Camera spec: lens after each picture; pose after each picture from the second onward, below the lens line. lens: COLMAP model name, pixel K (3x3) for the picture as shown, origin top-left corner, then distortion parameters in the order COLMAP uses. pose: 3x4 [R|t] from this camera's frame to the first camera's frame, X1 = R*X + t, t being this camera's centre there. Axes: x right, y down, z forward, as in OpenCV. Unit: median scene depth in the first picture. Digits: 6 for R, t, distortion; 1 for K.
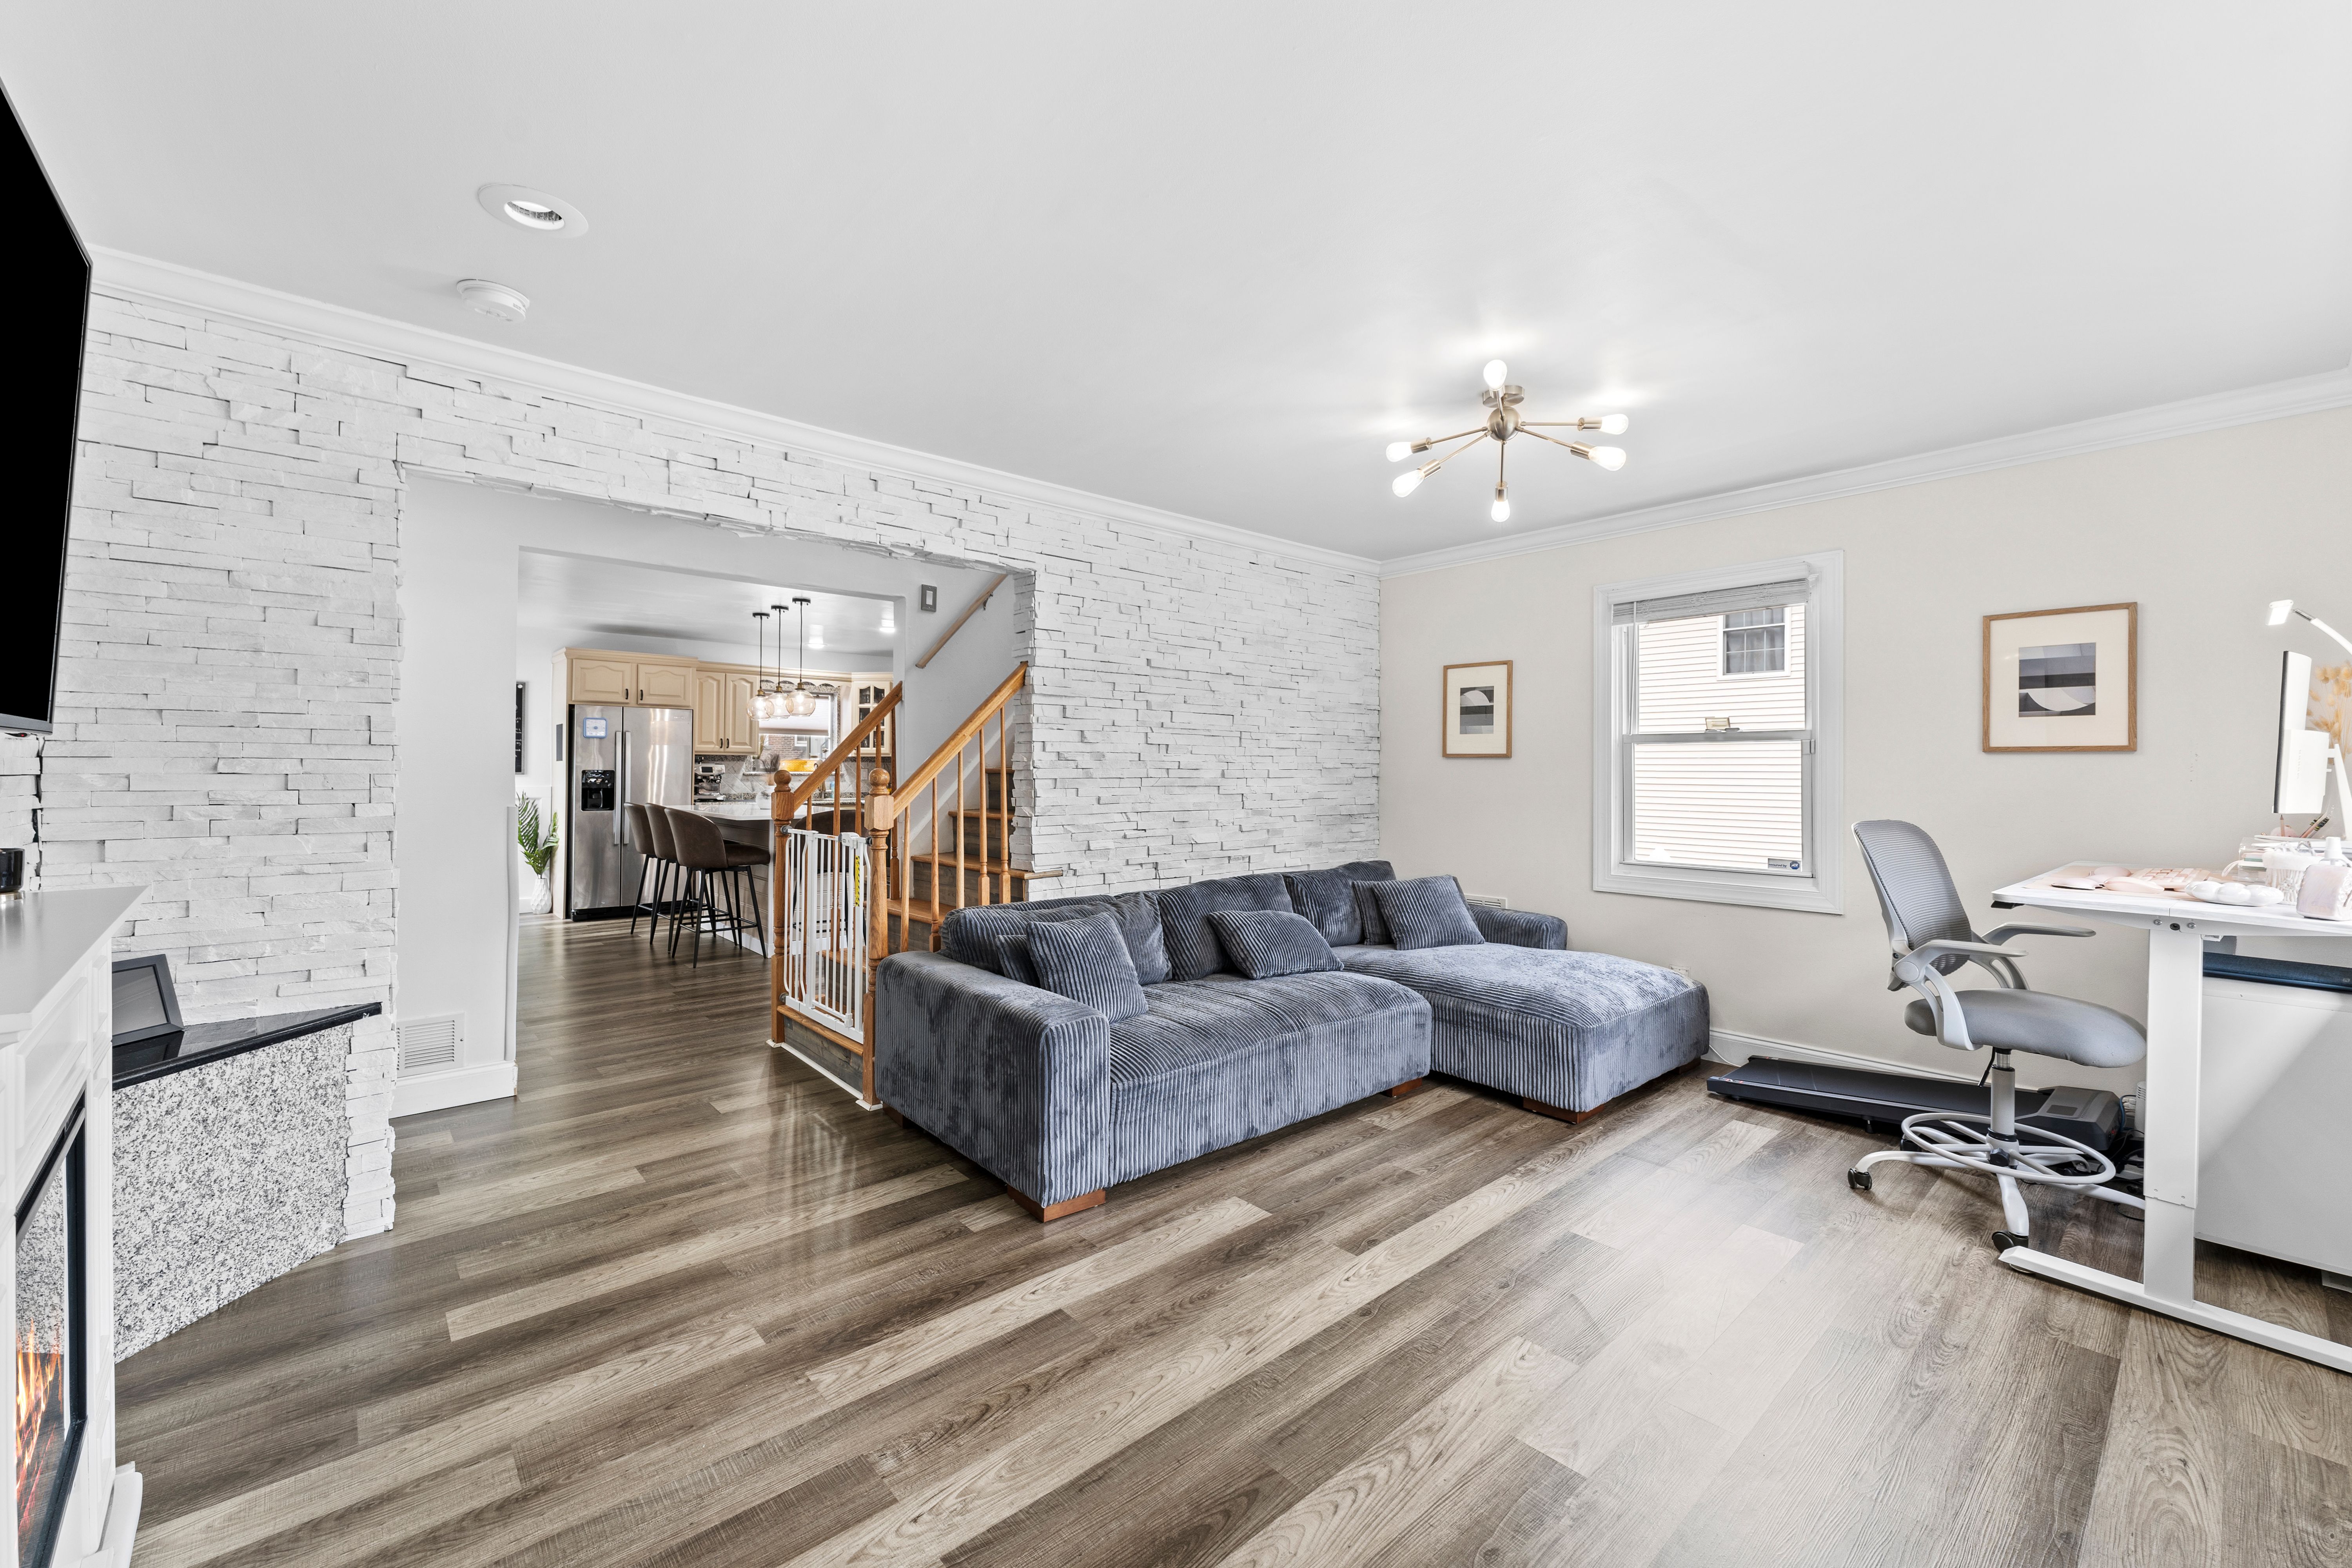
lens RADIAL K [[968.9, 0, 1181.5], [0, 968.9, 741.4], [0, 0, 1]] dist [0.000385, 0.000073]
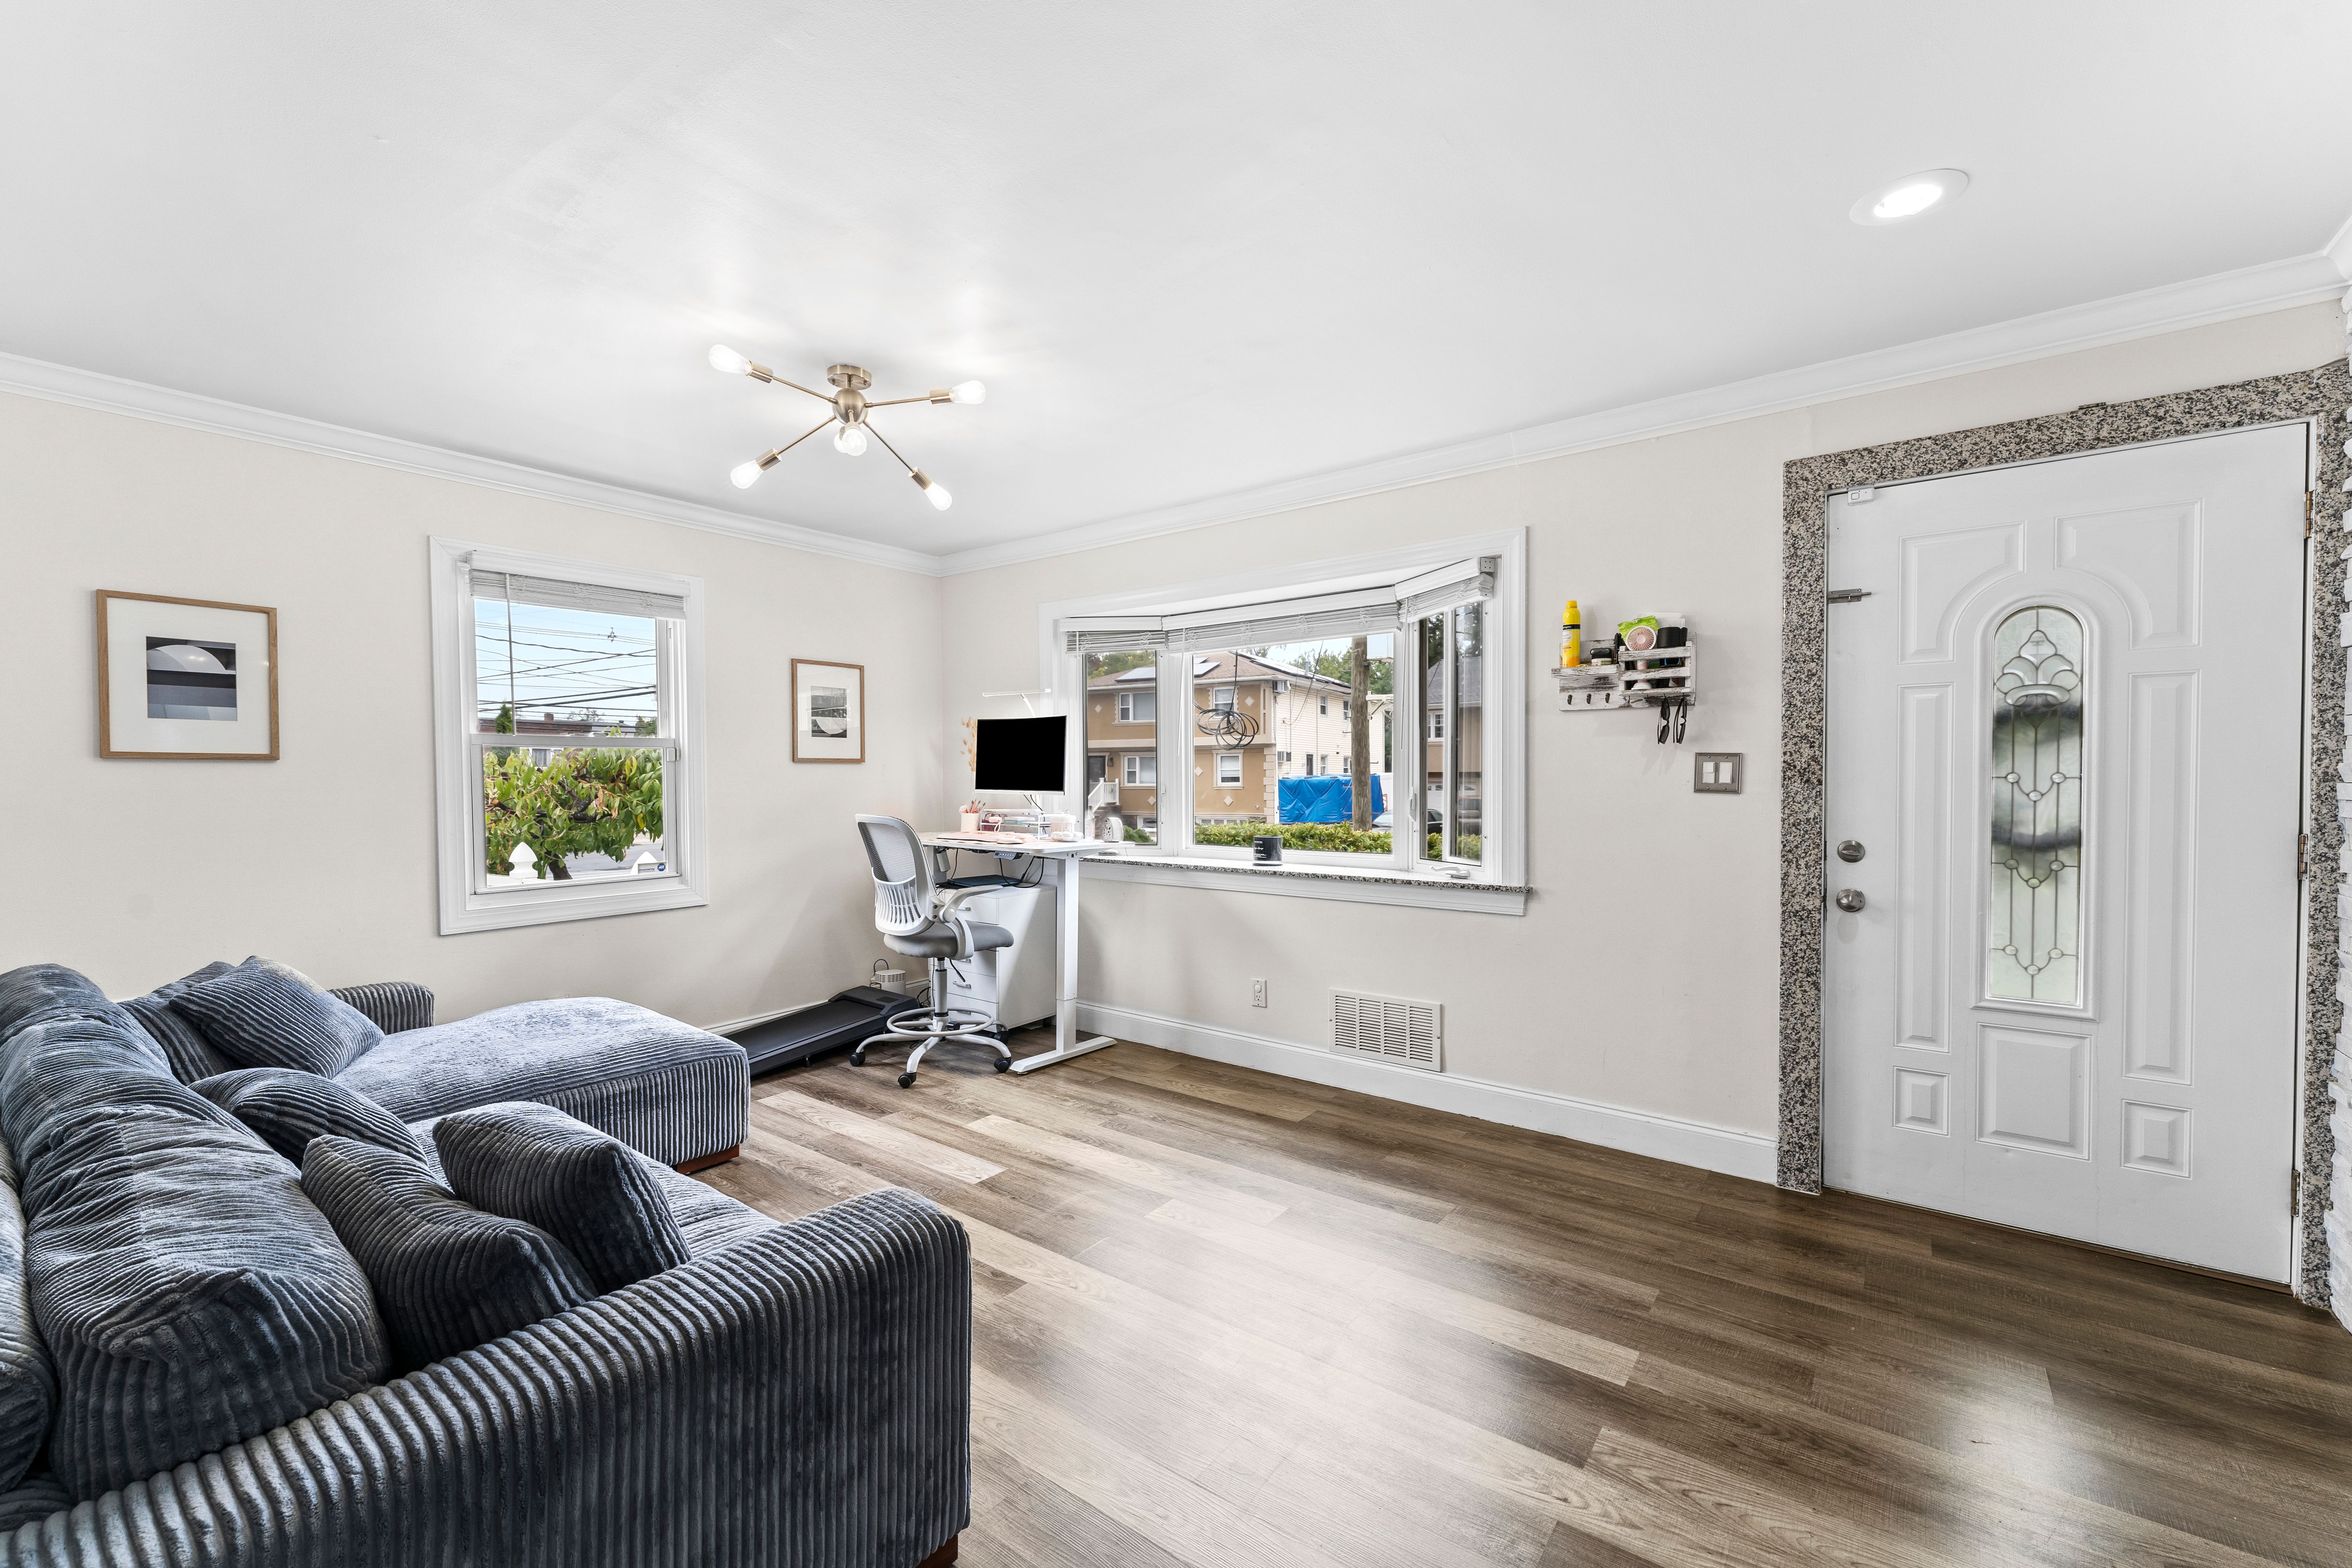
lens RADIAL K [[937.7, 0, 1176.0], [0, 937.7, 784.0], [0, 0, 1]] dist [-0.000021, 0.000135]
pose [[-0.189811, -0.016973, 0.981674, -0.541369], [-0.027676, 0.999546, 0.011931, 0.011888], [-0.981430, -0.024904, -0.190195, 0.745739]]
